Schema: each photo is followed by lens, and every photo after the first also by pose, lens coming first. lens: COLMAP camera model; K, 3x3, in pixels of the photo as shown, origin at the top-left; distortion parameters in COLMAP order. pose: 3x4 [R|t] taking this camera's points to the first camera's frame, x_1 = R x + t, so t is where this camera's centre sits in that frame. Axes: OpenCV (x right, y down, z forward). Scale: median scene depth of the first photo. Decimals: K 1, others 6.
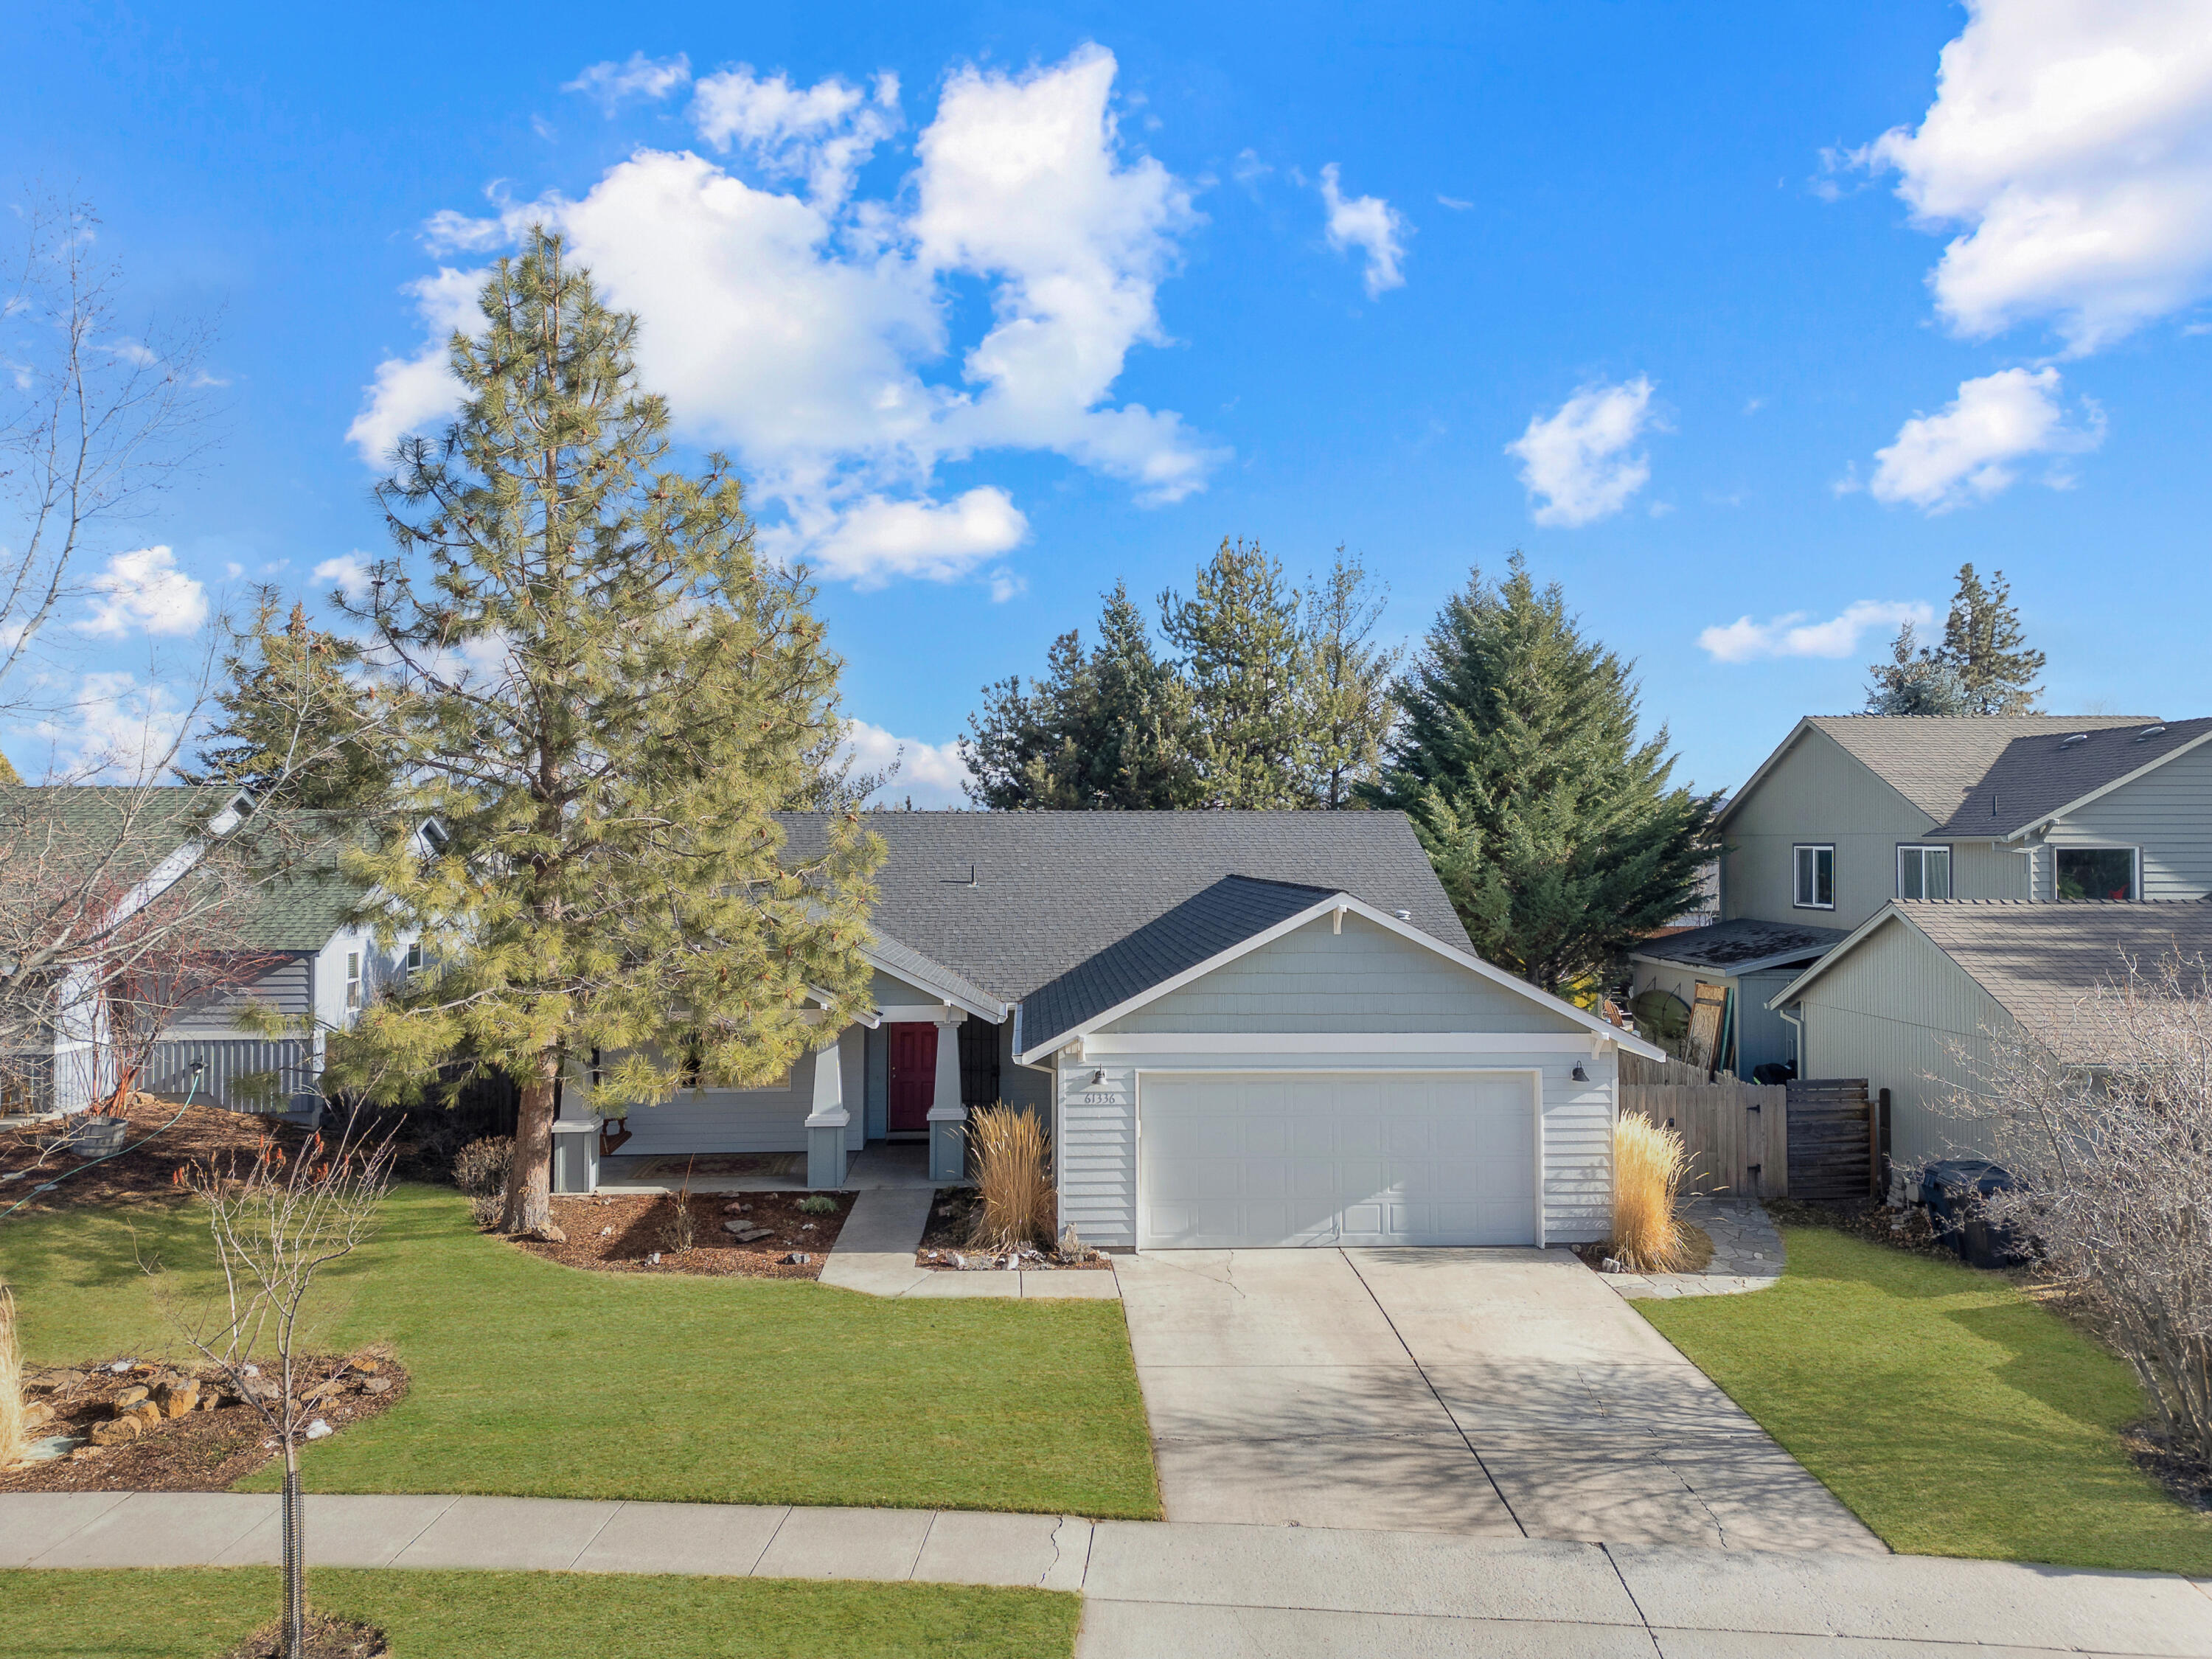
lens RADIAL K [[1474.7, 0, 1106.0], [0, 1474.7, 829.5], [0, 0, 1]] dist [0.023953, 0.001799]
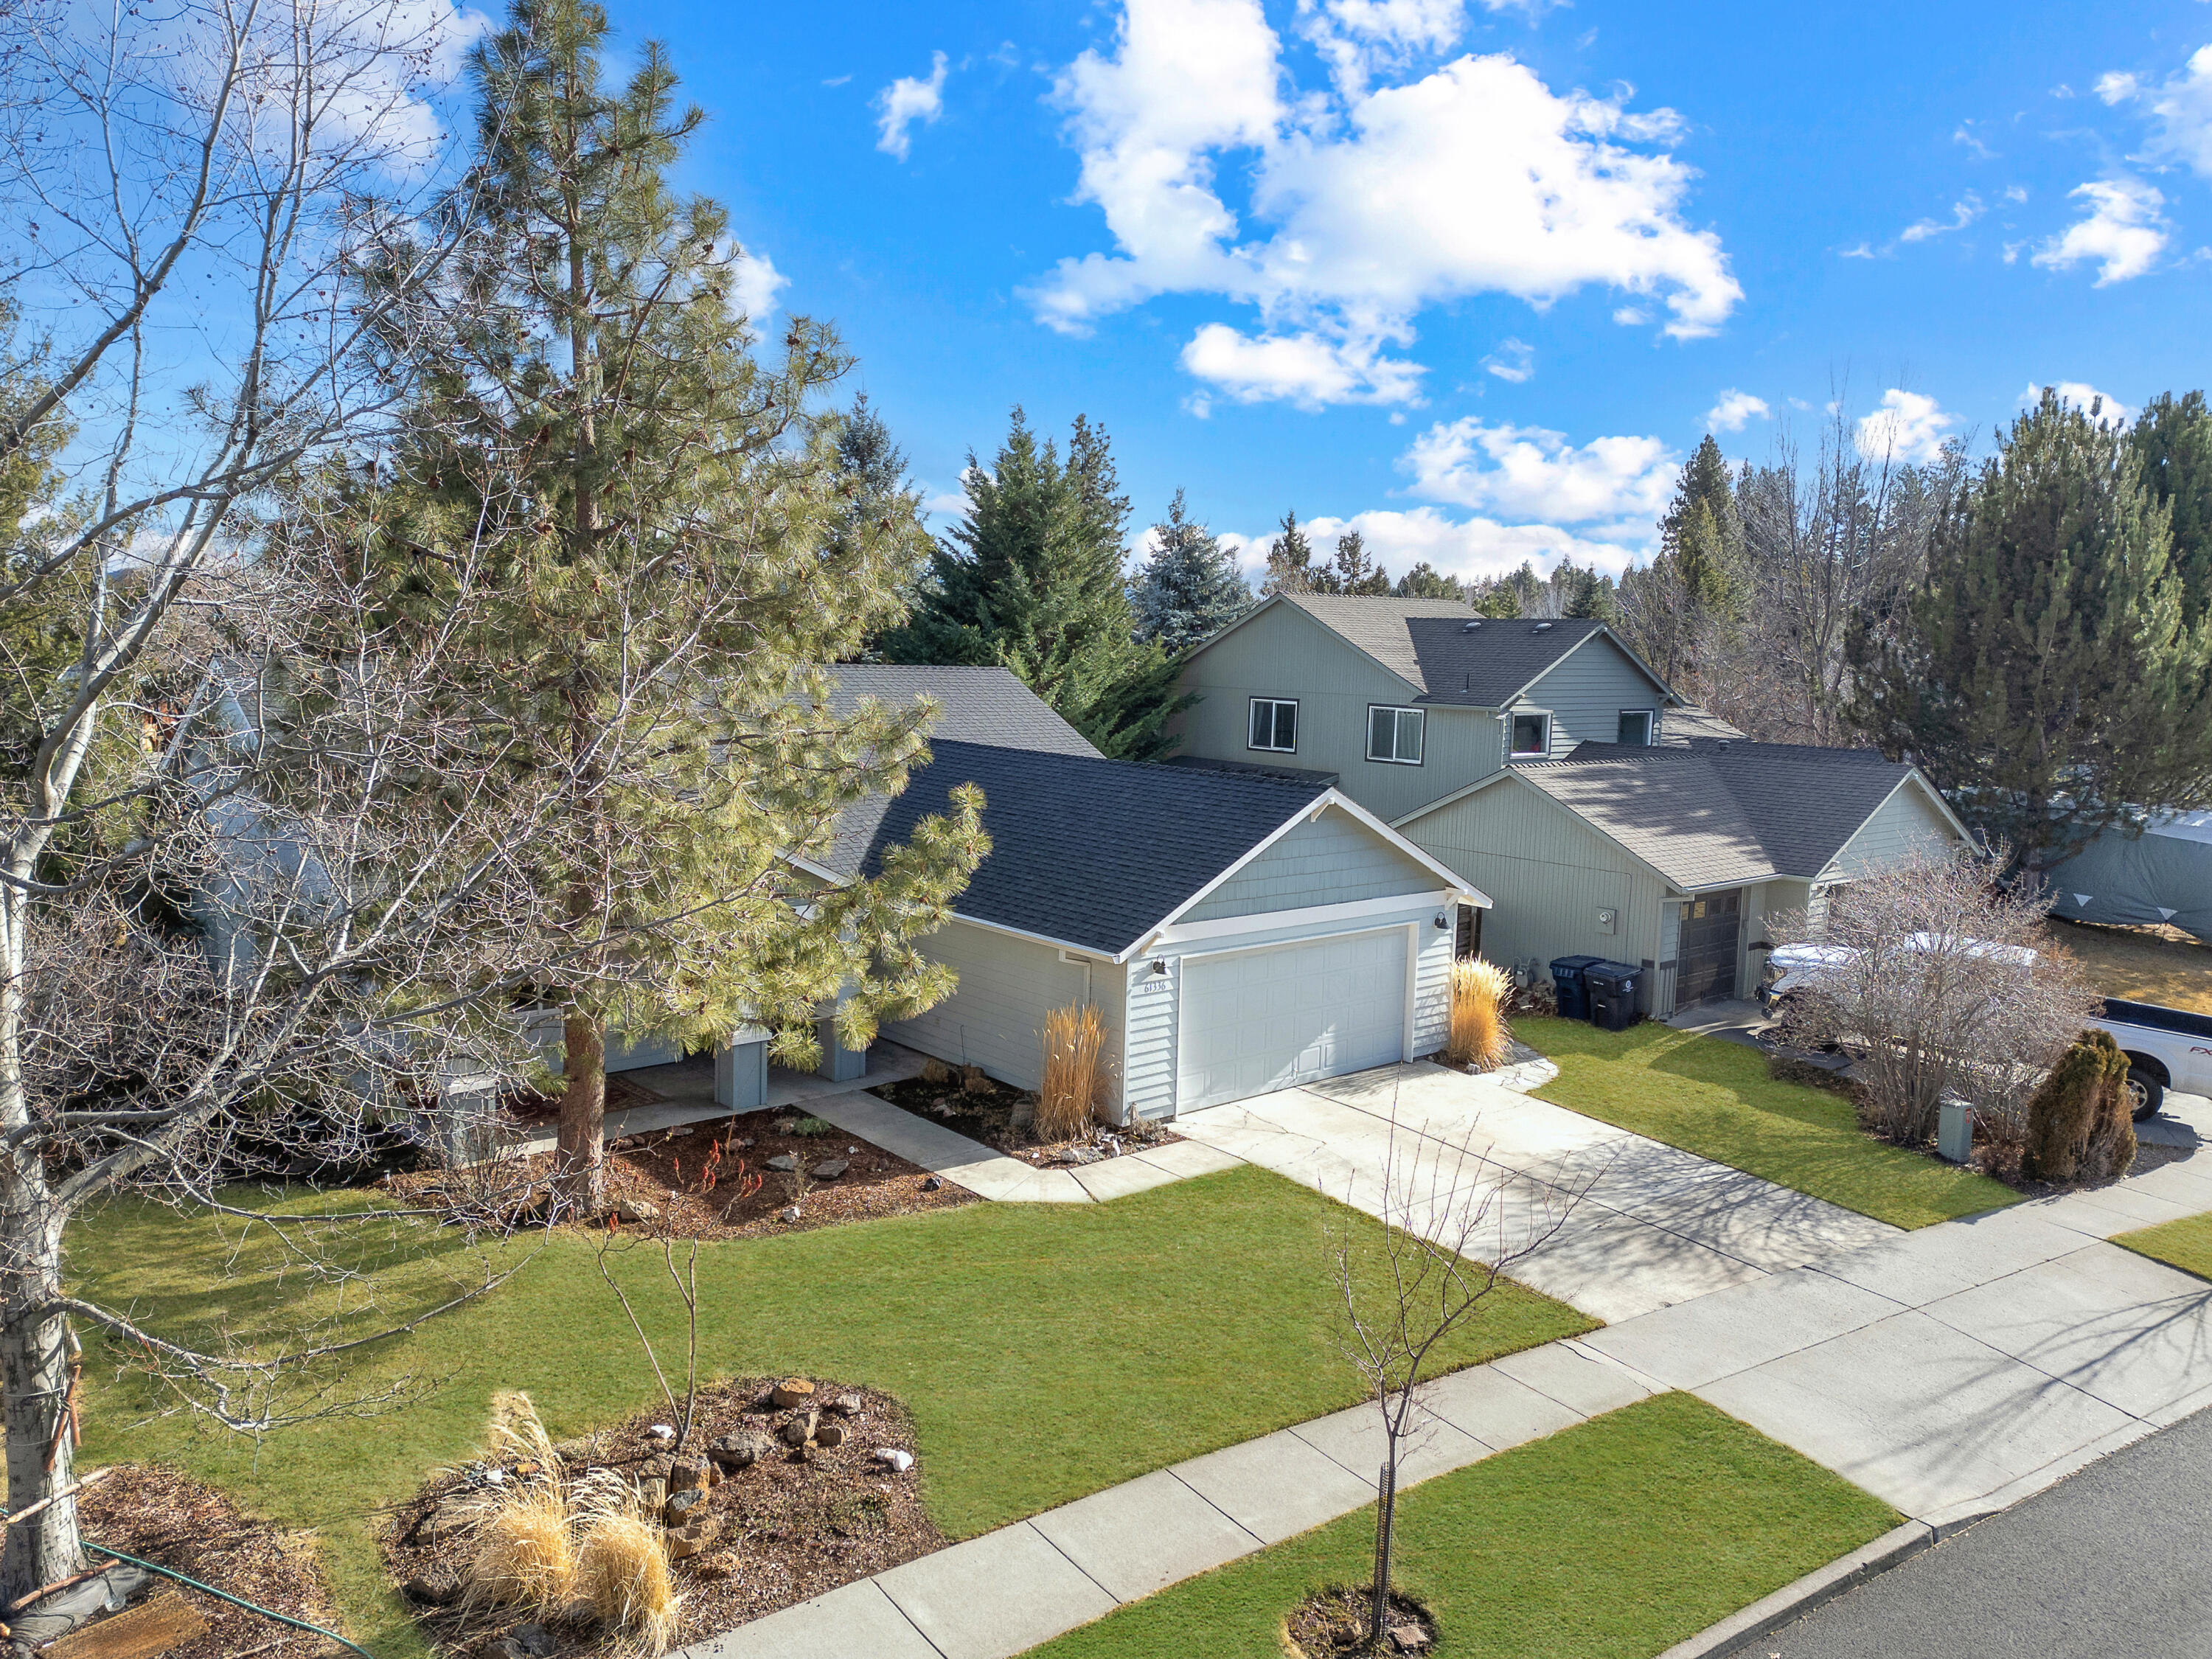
lens RADIAL K [[1474.7, 0, 1106.0], [0, 1474.7, 829.5], [0, 0, 1]] dist [0.023953, 0.001799]
pose [[0.819428, -0.052220, 0.570799, -0.886558], [-0.027021, 0.991215, 0.129474, -0.094876], [-0.572545, -0.121518, 0.810818, 0.232051]]
